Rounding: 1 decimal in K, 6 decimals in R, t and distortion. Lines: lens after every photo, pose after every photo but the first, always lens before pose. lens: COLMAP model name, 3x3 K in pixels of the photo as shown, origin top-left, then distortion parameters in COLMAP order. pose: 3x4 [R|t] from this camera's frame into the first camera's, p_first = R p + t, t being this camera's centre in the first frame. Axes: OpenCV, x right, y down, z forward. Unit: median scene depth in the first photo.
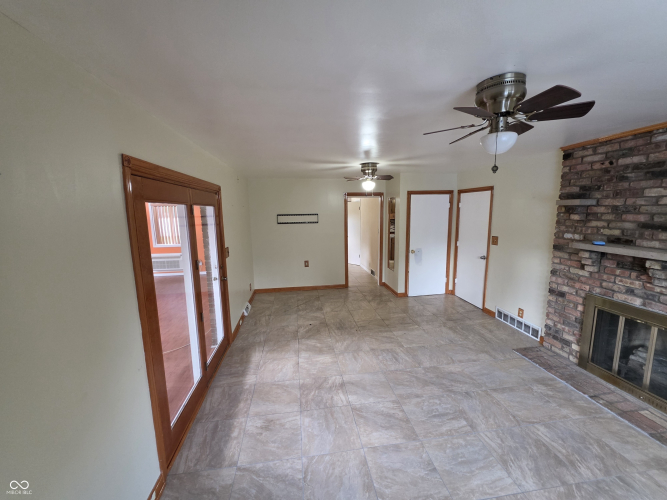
lens RADIAL K [[268.2, 0, 332.4], [0, 268.2, 250.0], [0, 0, 1]] dist [-0.002529, 0.000326]
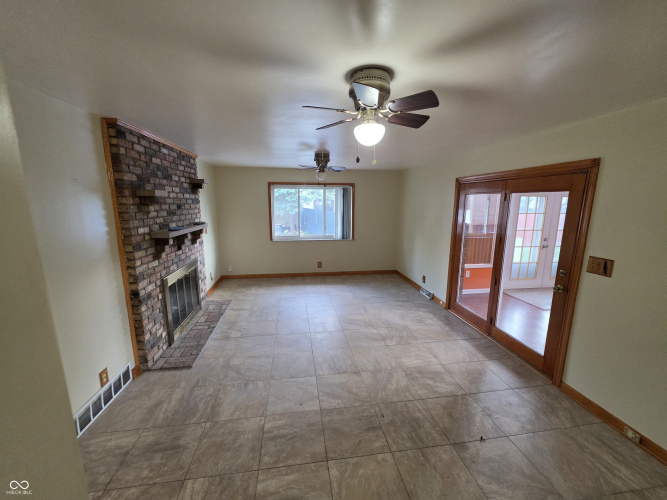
lens RADIAL K [[268.2, 0, 333.7], [0, 268.2, 250.0], [0, 0, 1]] dist [-0.002529, 0.000326]
pose [[-0.999867, 0.014287, -0.007847, 0.226606], [0.011002, 0.946754, 0.321771, -0.243851], [0.012027, 0.321642, -0.946785, 1.679737]]
